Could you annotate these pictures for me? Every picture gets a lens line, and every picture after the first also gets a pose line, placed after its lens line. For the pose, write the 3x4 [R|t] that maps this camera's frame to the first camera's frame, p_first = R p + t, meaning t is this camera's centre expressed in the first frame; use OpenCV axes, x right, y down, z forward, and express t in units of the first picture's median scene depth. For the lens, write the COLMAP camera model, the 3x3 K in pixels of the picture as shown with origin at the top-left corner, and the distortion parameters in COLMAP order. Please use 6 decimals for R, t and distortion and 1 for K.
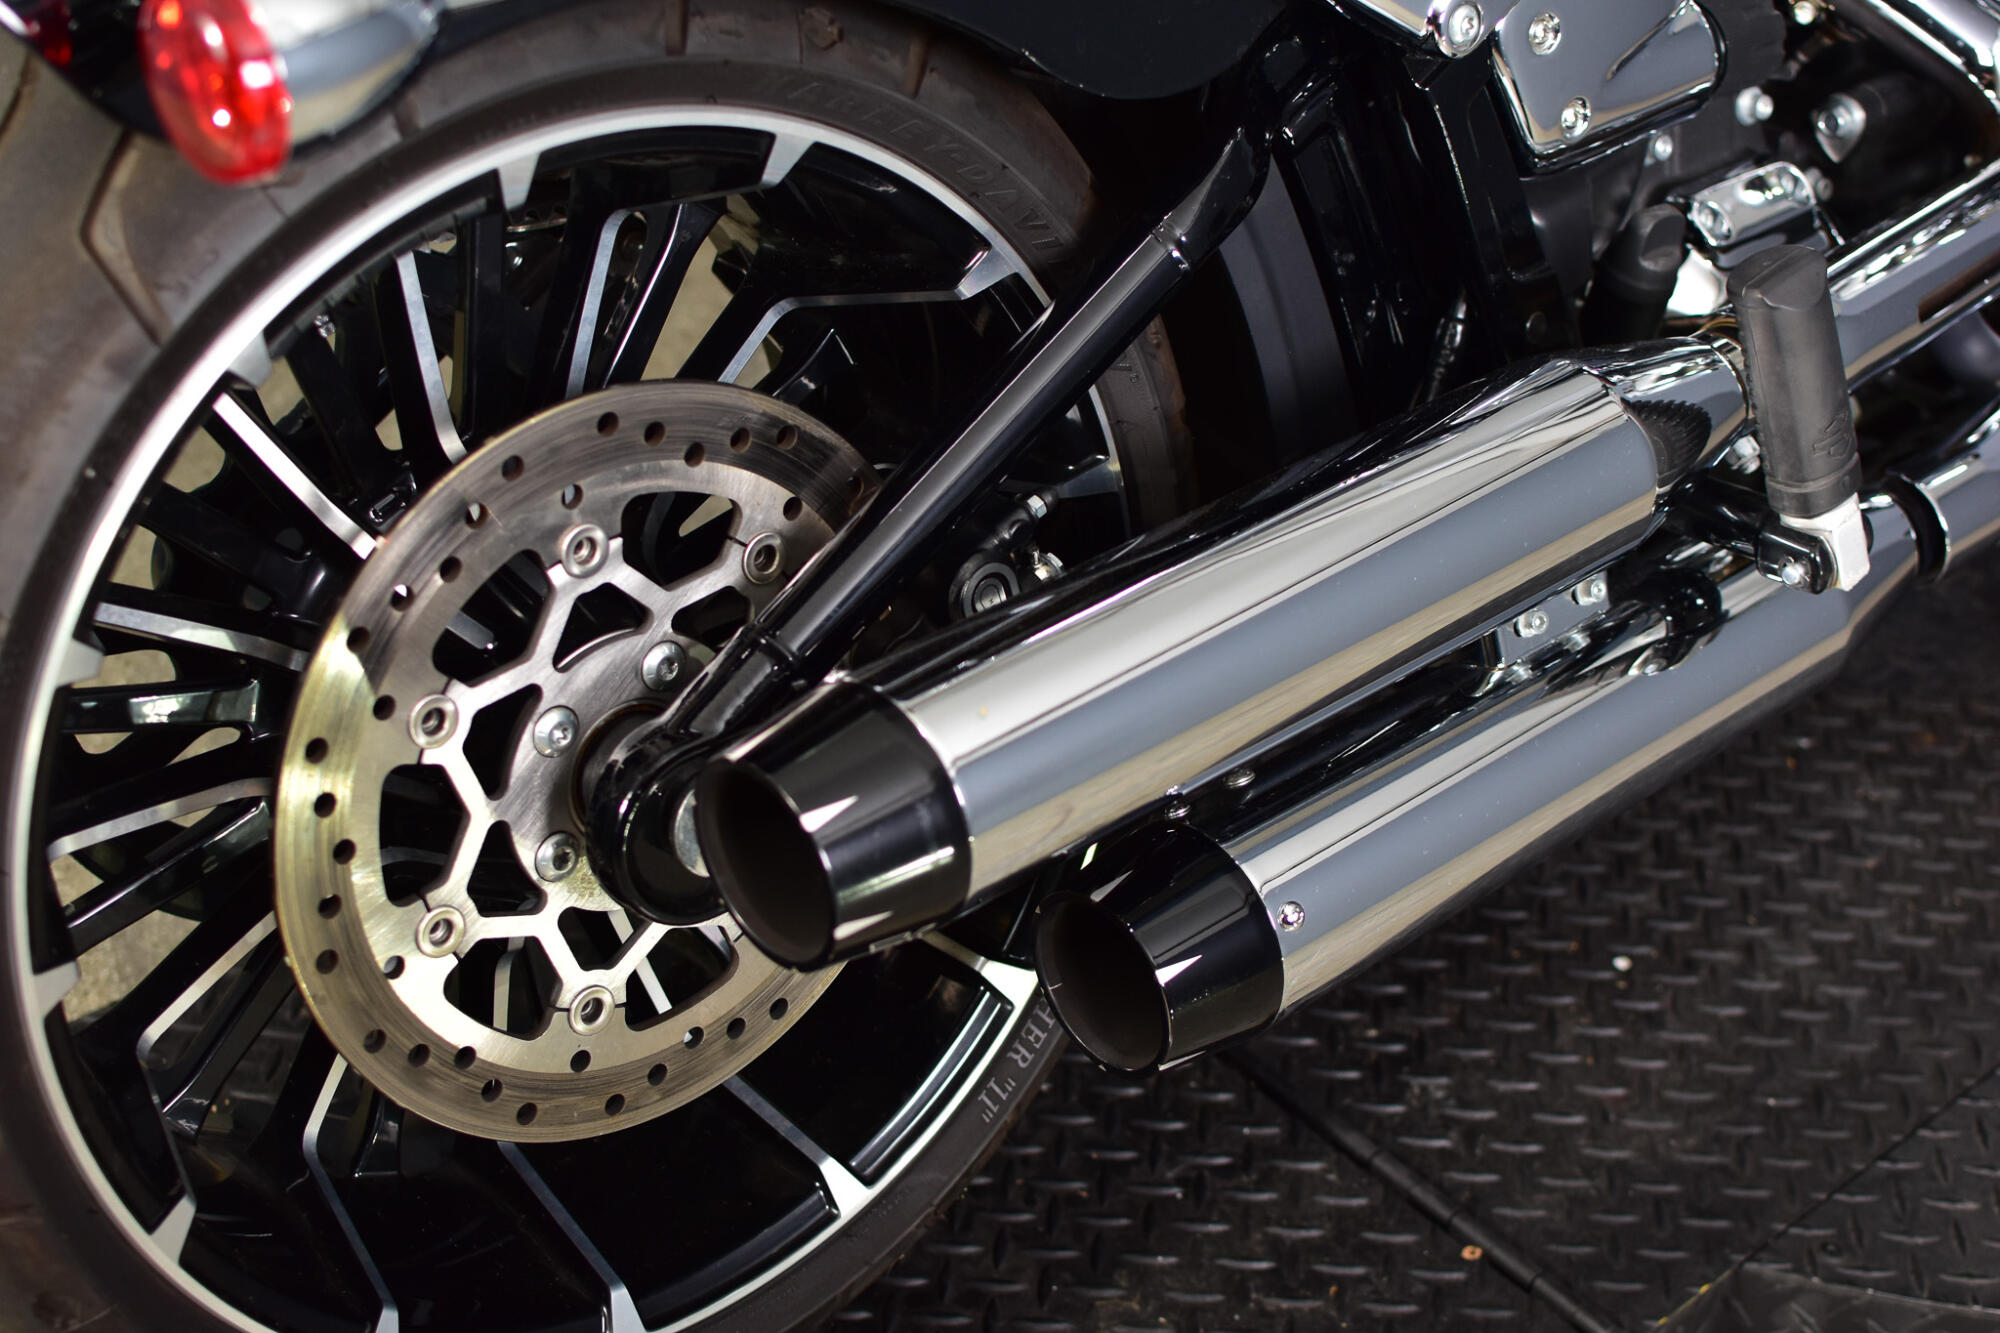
lens RADIAL K [[3061.5, 0, 1000.0], [0, 3061.5, 666.5], [0, 0, 1]] dist [-0.139027, 0.067512]
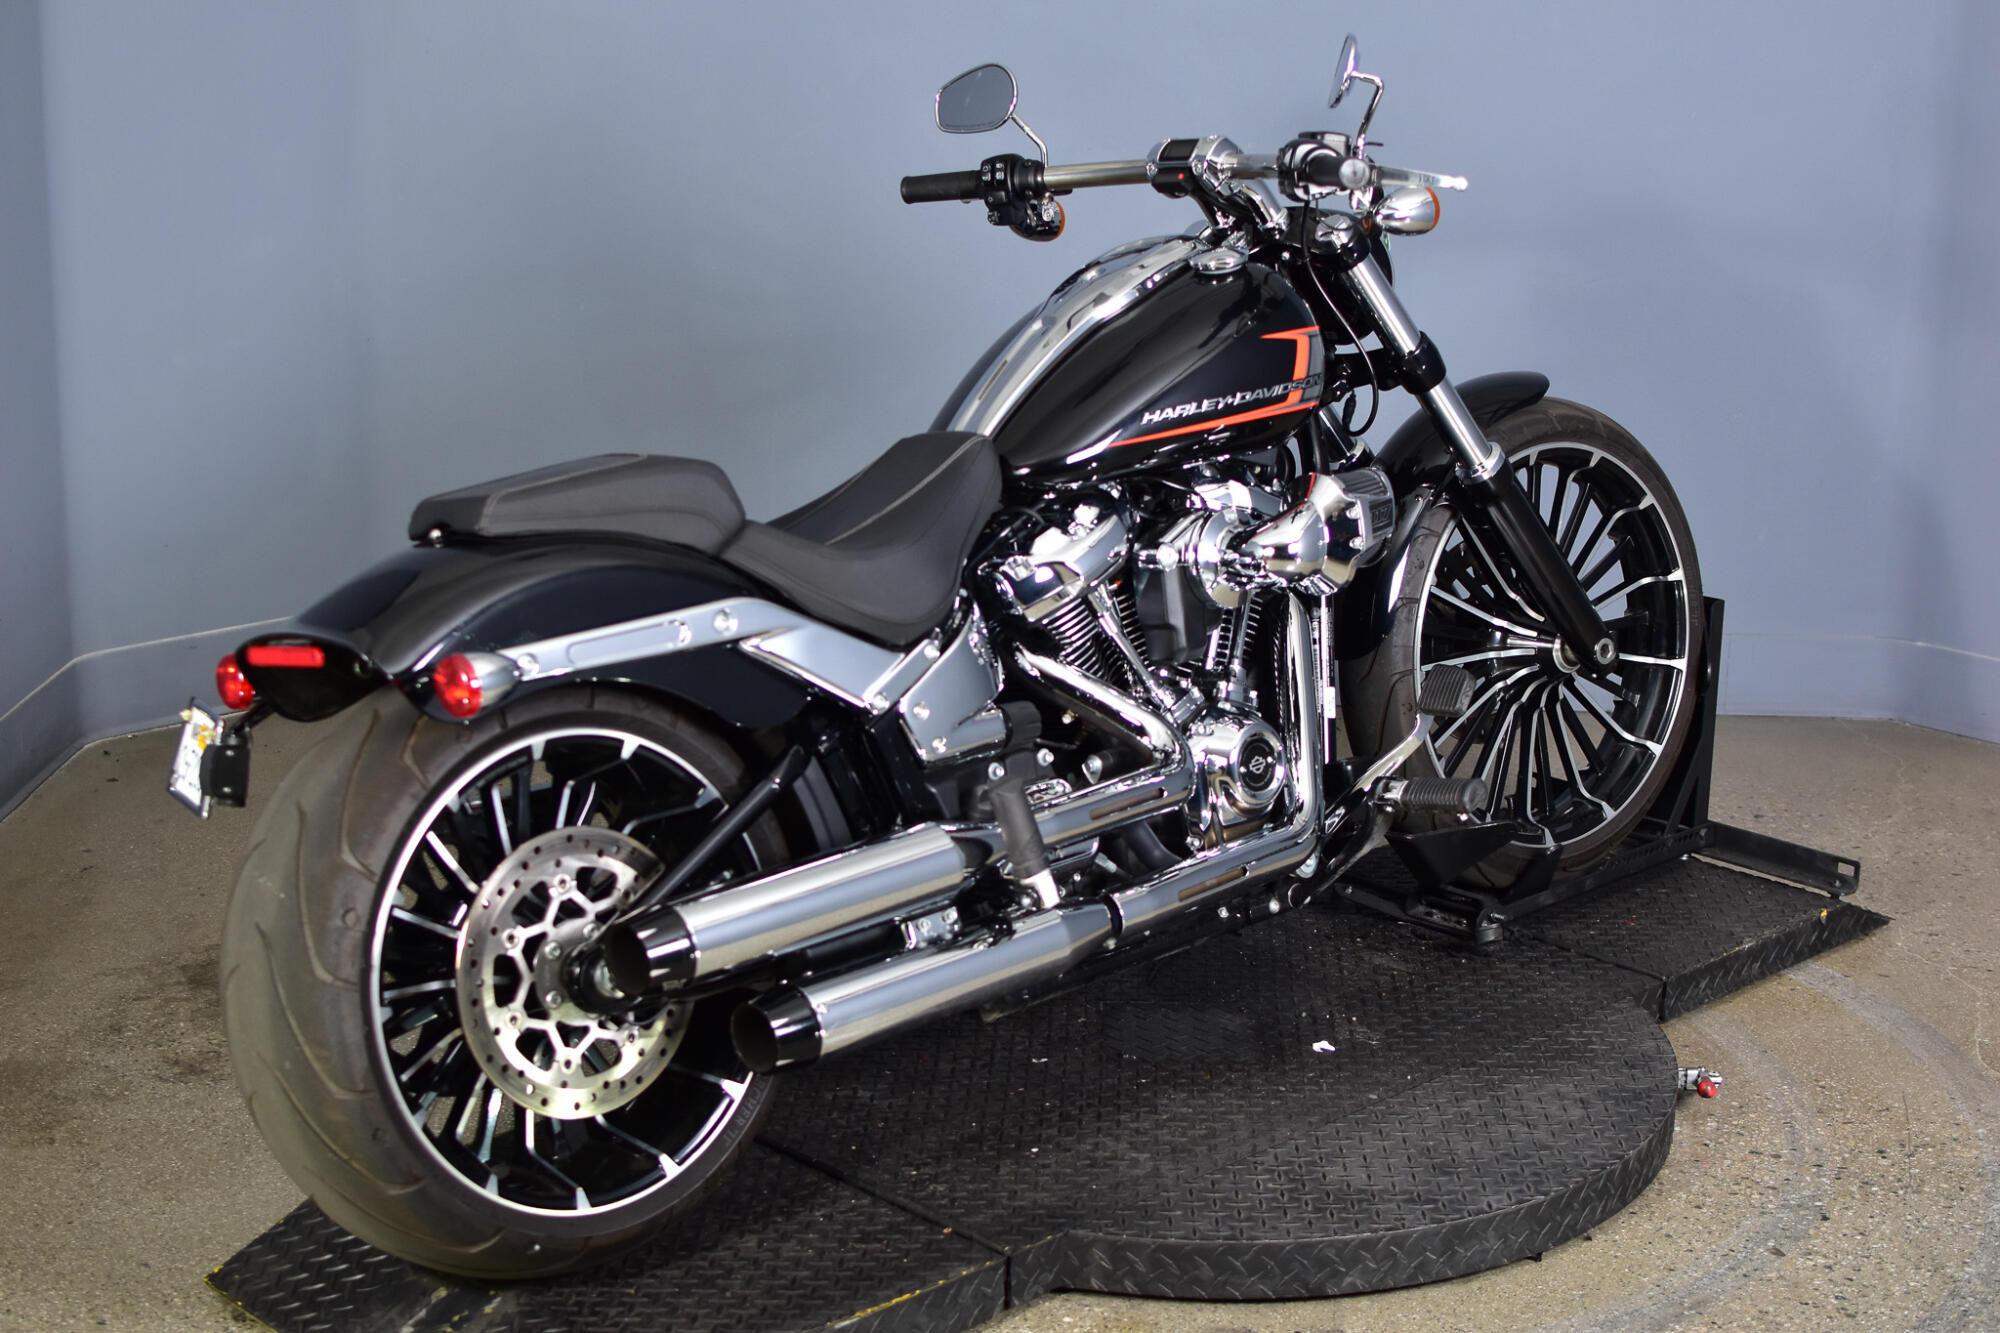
lens RADIAL K [[3061.5, 0, 1000.0], [0, 3061.5, 666.5], [0, 0, 1]] dist [-0.139027, 0.067512]
pose [[0.997474, -0.059926, 0.038126, 0.167149], [0.069368, 0.937260, -0.341661, 0.741107], [-0.015259, 0.343442, 0.939050, -1.673509]]
